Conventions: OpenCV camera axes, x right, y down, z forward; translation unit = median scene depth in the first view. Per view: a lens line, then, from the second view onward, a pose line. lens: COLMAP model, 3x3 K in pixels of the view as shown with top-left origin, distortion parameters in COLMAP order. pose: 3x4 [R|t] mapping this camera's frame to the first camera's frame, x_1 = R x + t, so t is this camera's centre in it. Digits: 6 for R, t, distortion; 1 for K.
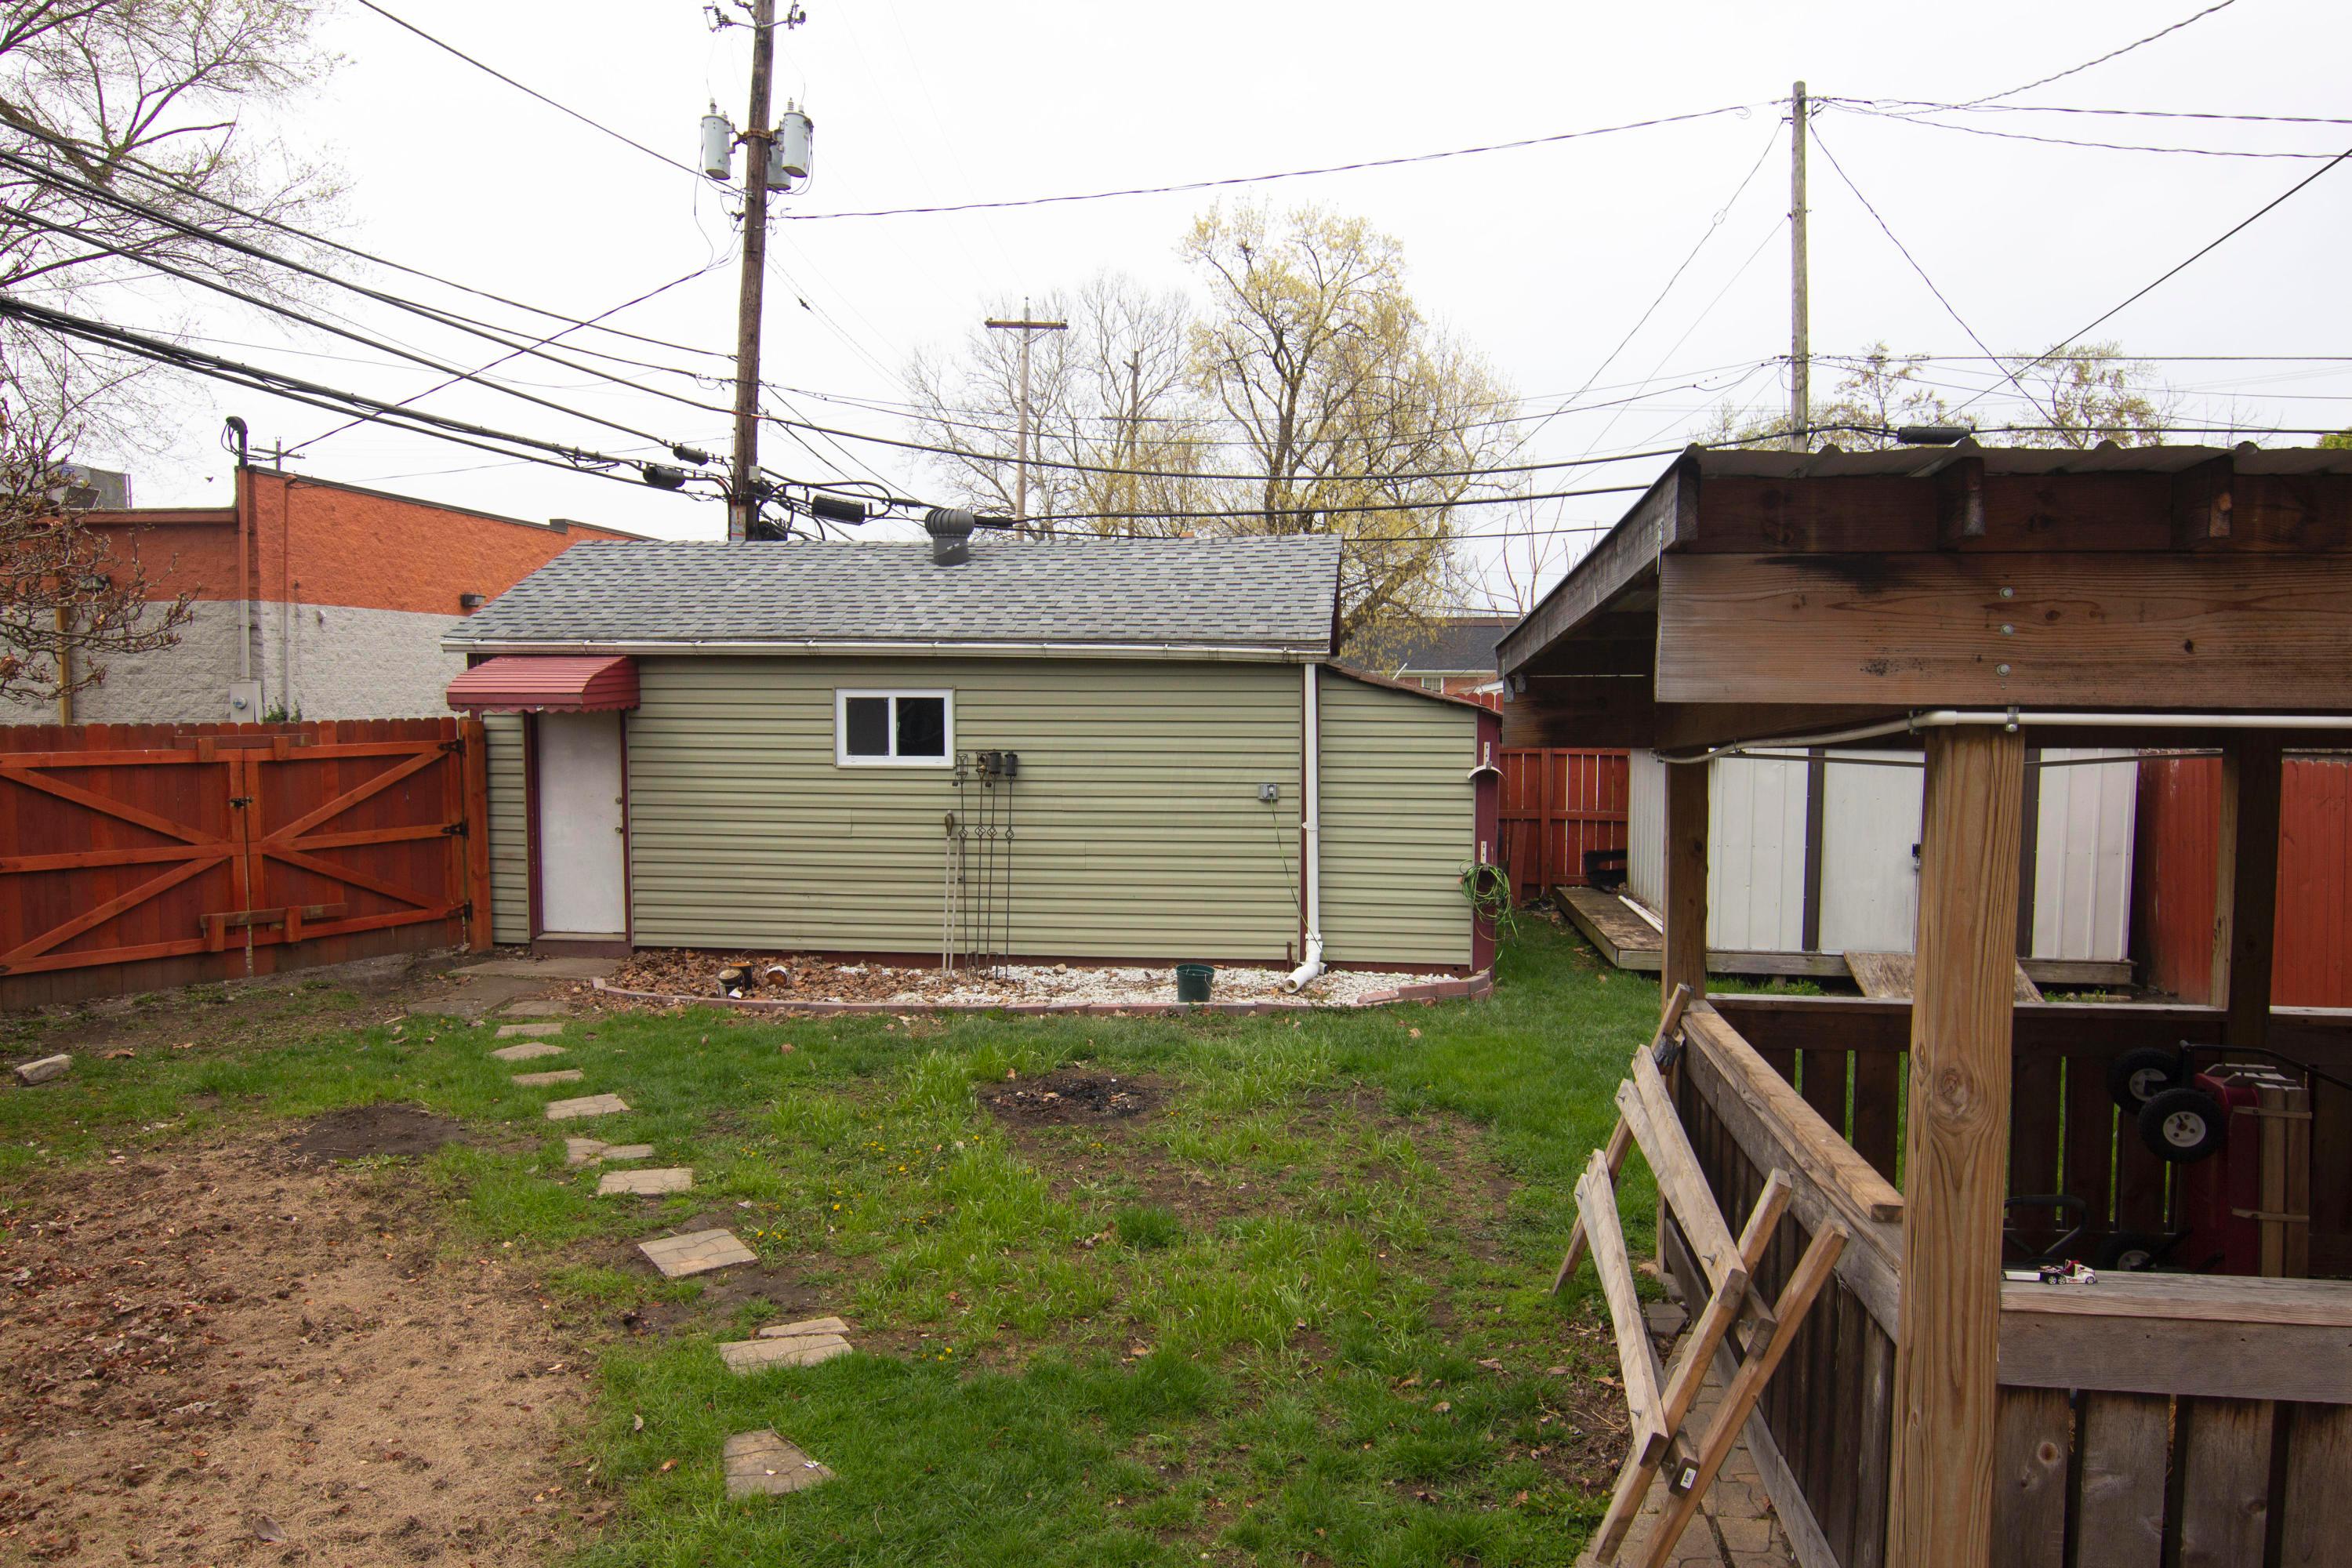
lens RADIAL K [[1545.6, 0, 1179.6], [0, 1545.6, 786.2], [0, 0, 1]] dist [0.004151, -0.019376]
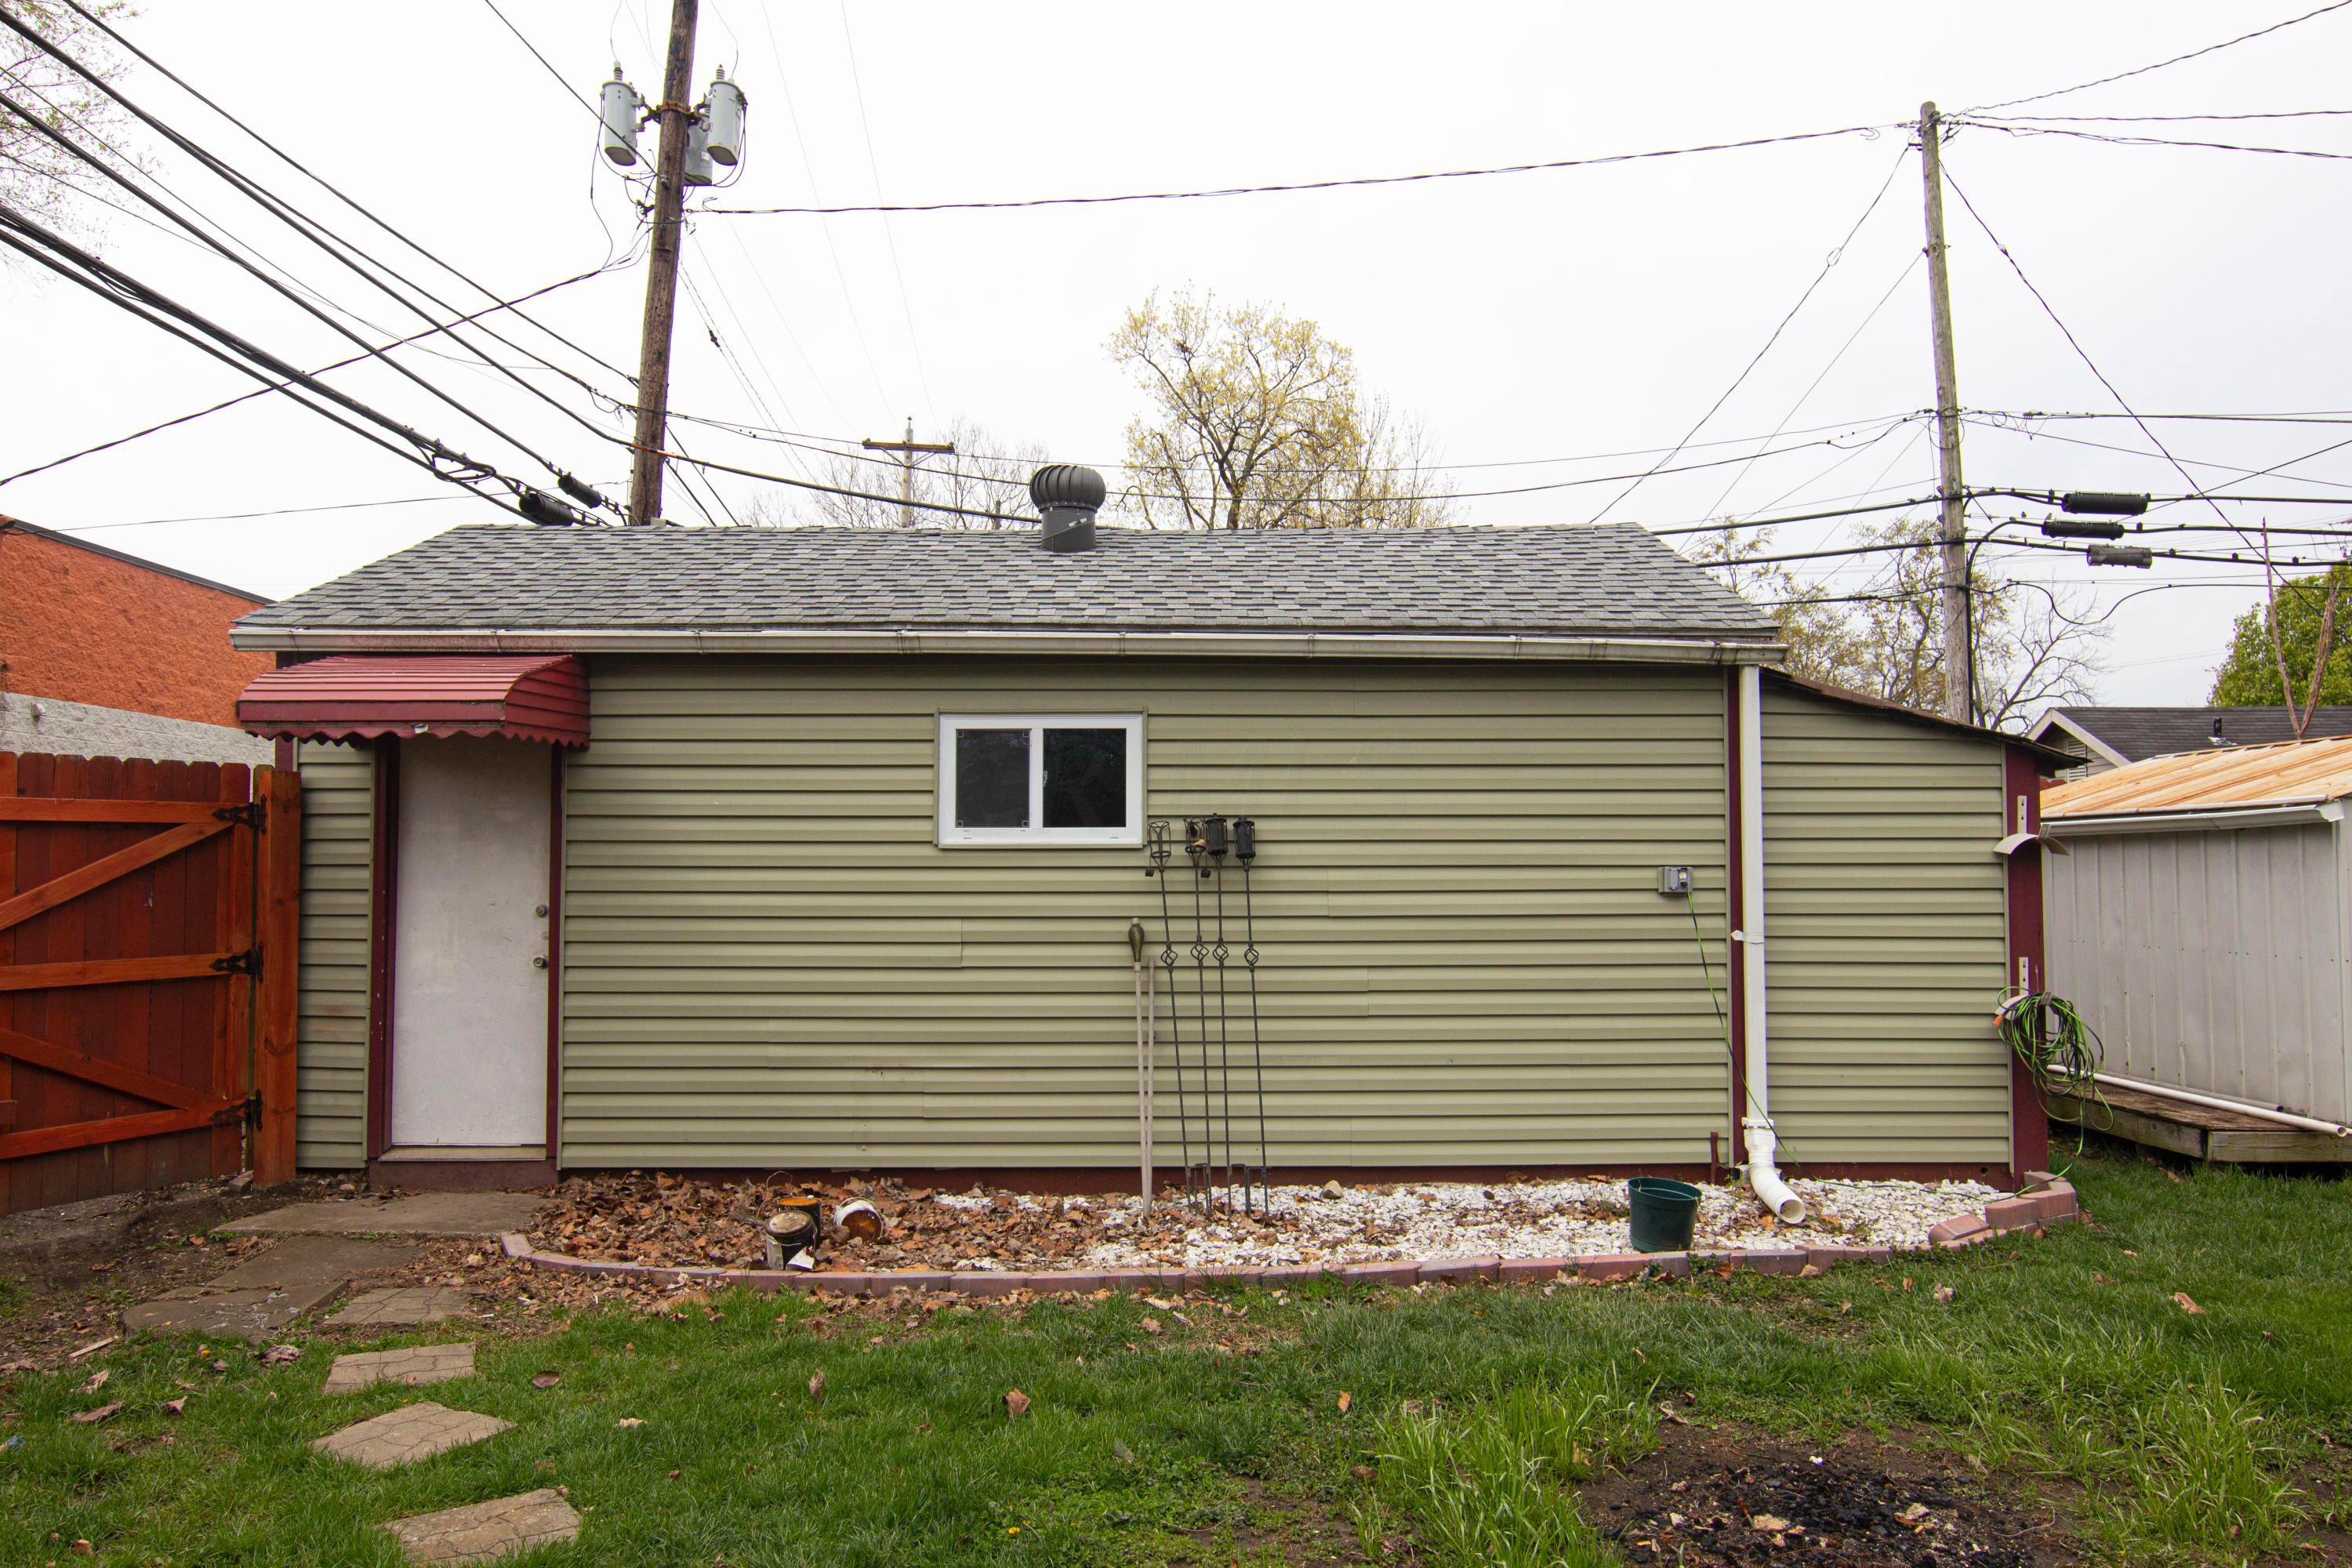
lens RADIAL K [[1545.6, 0, 1173.4], [0, 1545.6, 789.2], [0, 0, 1]] dist [0.004151, -0.019376]
pose [[0.992628, 0.001922, 0.121190, -0.204868], [0.012275, 0.993139, -0.116291, 0.035075], [-0.120582, 0.116921, 0.985794, 0.410436]]
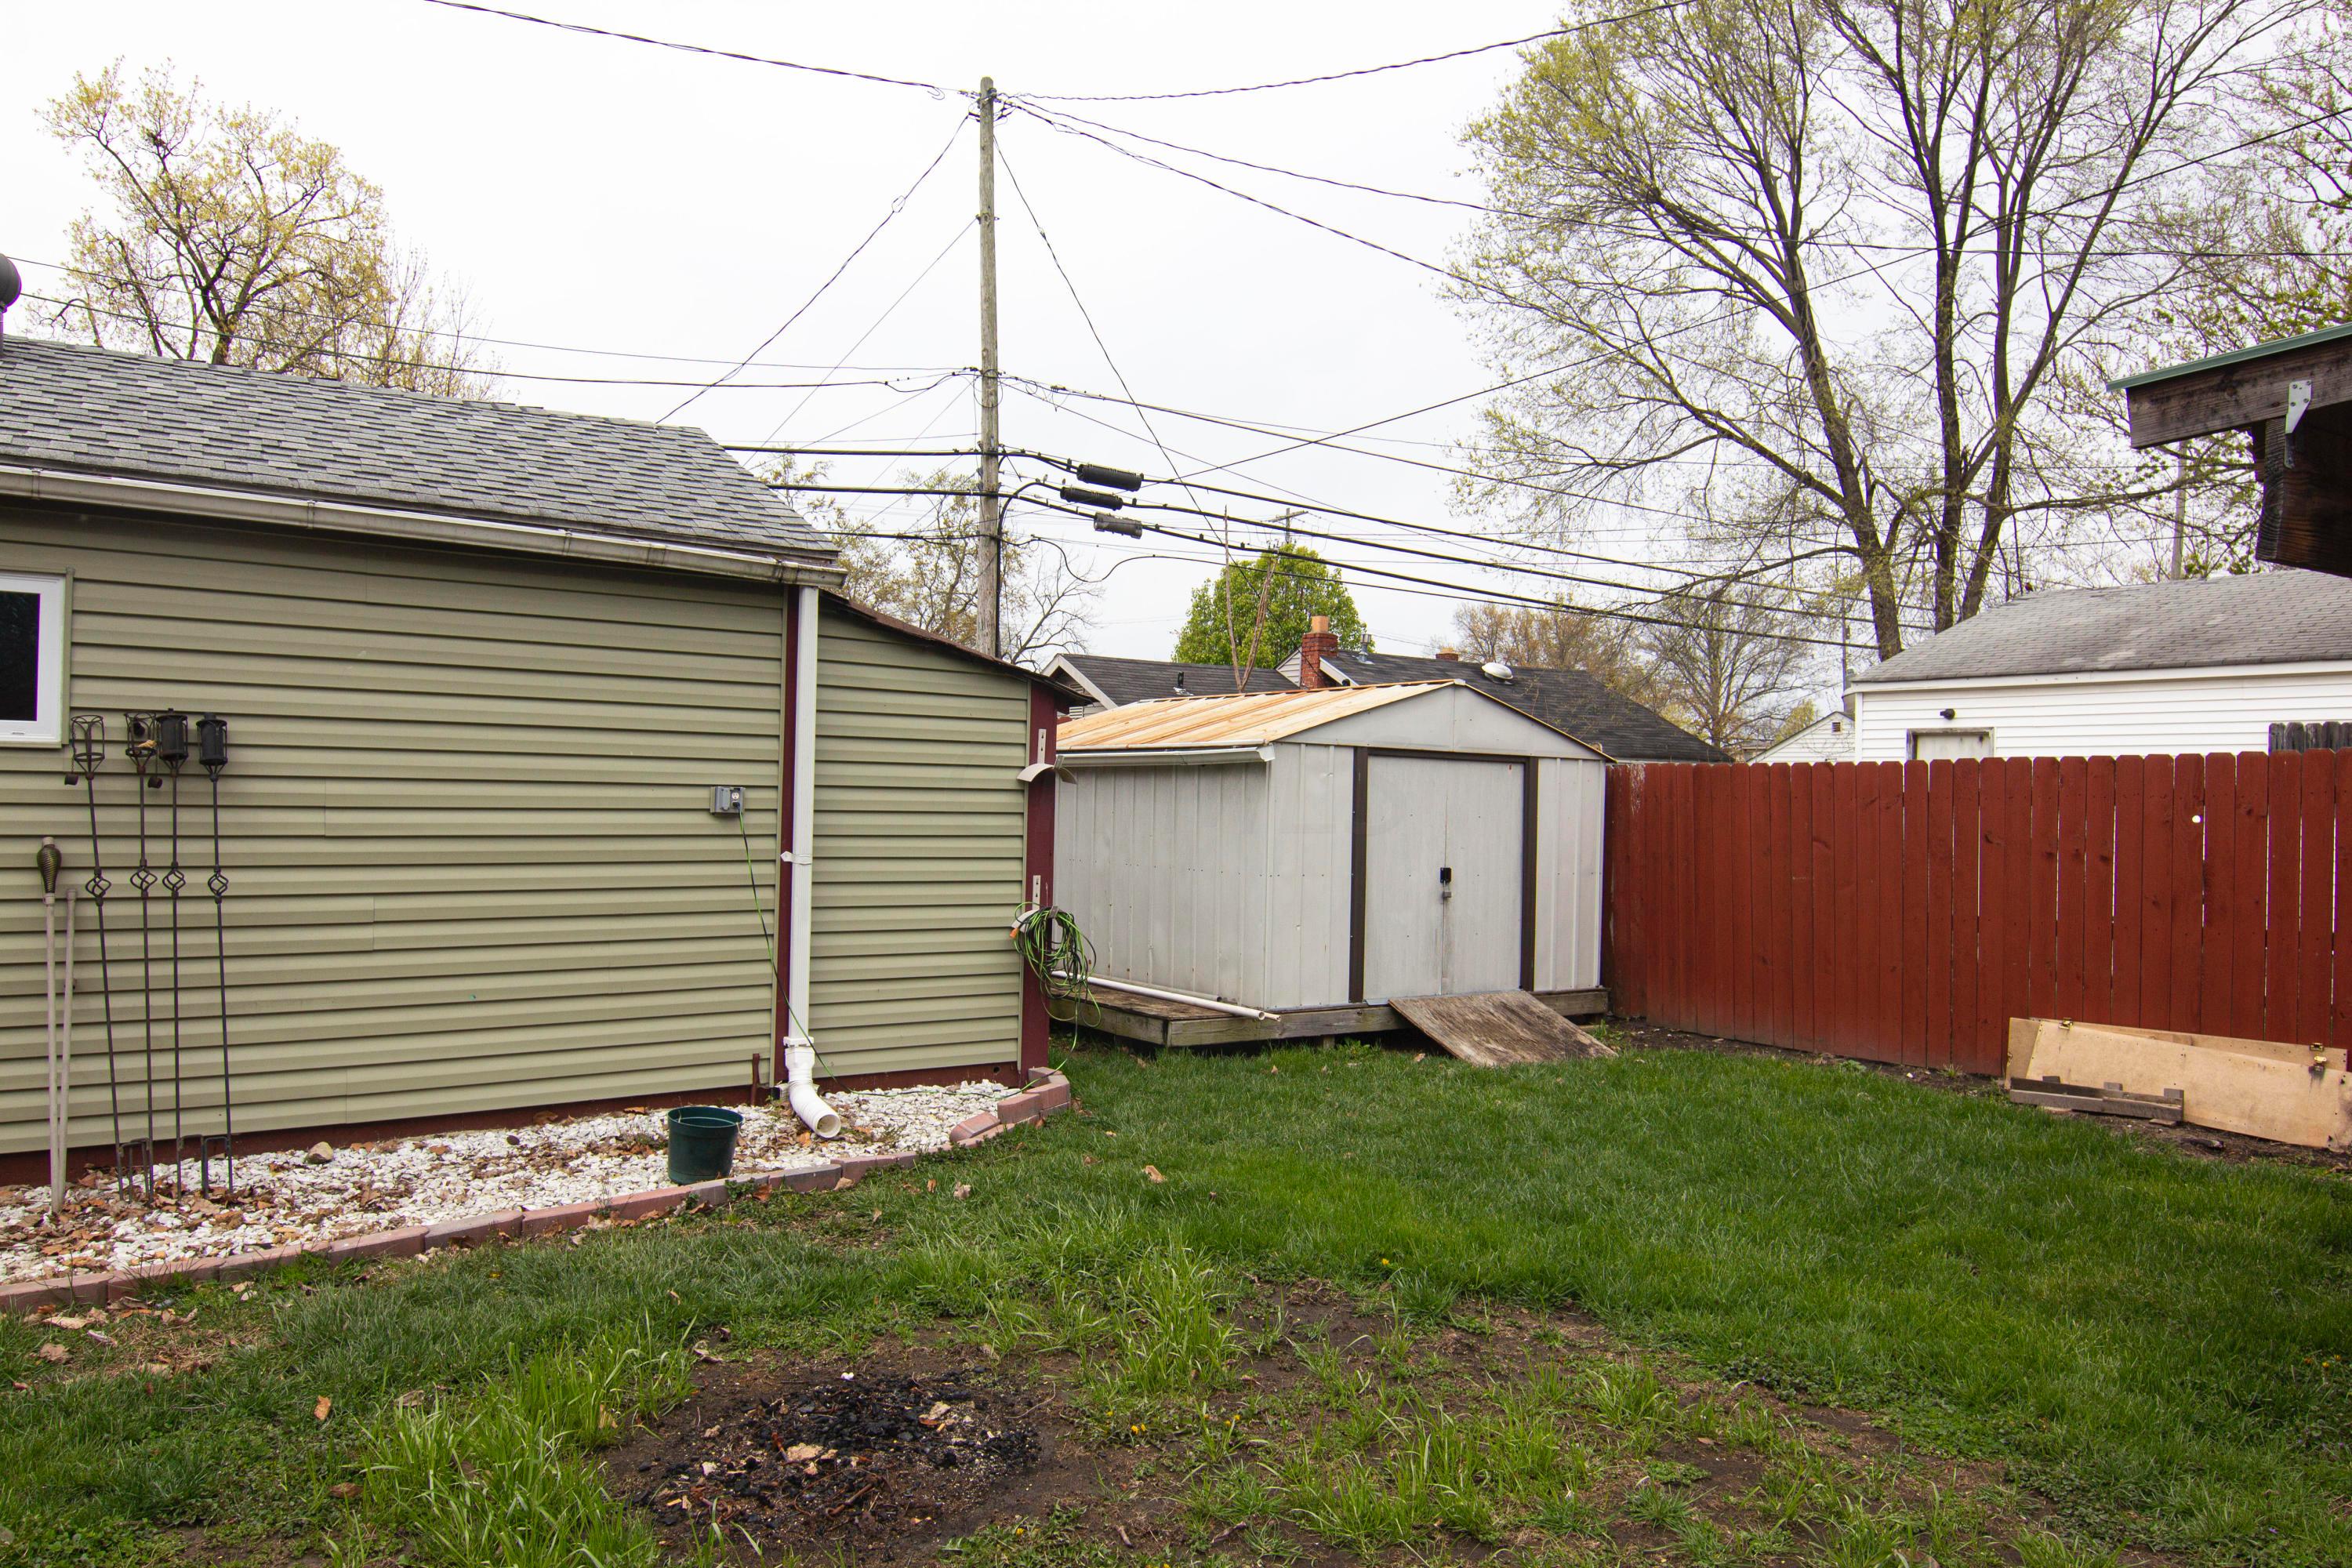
lens RADIAL K [[1545.6, 0, 1163.1], [0, 1545.6, 789.1], [0, 0, 1]] dist [0.004151, -0.019376]
pose [[0.756575, 0.015347, 0.653727, -0.196994], [0.025375, 0.998282, -0.052804, 0.033645], [-0.653414, 0.056539, 0.754886, 0.431930]]
